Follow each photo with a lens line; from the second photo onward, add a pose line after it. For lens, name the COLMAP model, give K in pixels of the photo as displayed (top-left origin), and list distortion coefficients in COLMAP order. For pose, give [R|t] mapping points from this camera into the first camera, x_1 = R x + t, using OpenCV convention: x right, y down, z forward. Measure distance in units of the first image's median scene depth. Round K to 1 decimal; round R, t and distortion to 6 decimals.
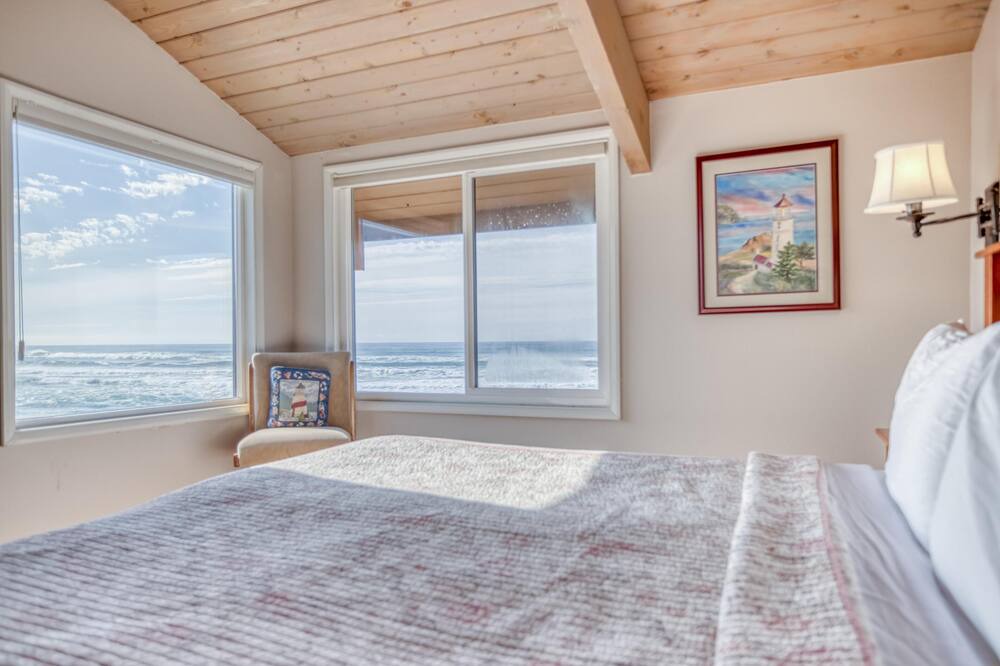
lens RADIAL K [[646.4, 0, 501.2], [0, 646.4, 323.0], [0, 0, 1]] dist [-0.018417, 0.003646]
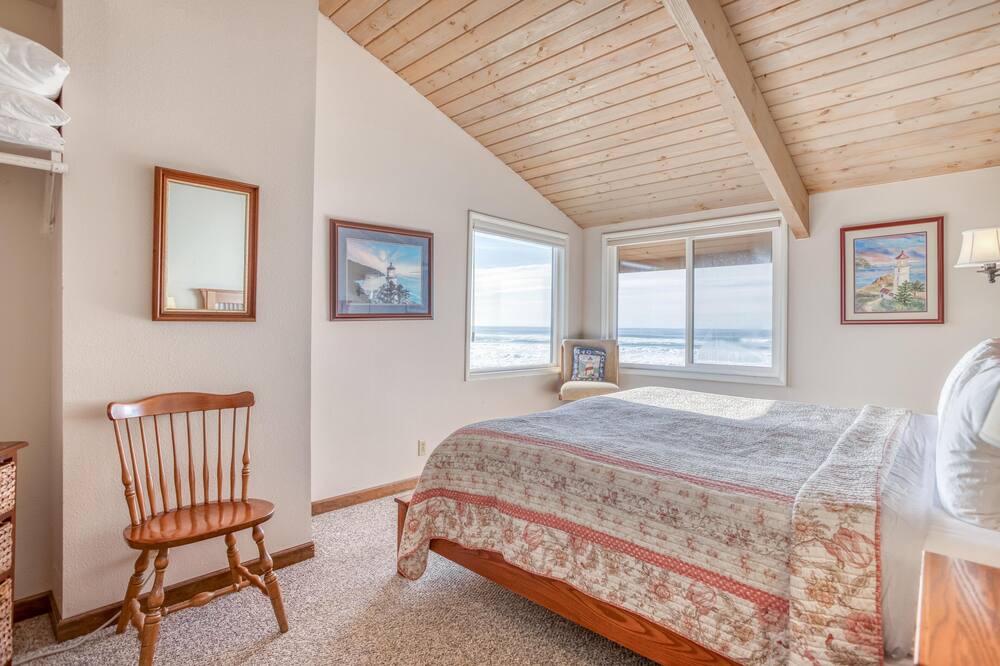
lens RADIAL K [[543.3, 0, 500.9], [0, 543.3, 309.0], [0, 0, 1]] dist [-0.001710, 0.012069]
pose [[0.953972, 0.010009, -0.299728, -0.105003], [-0.007478, 0.999926, 0.009591, -0.058680], [0.299802, -0.006909, 0.953977, -0.580036]]
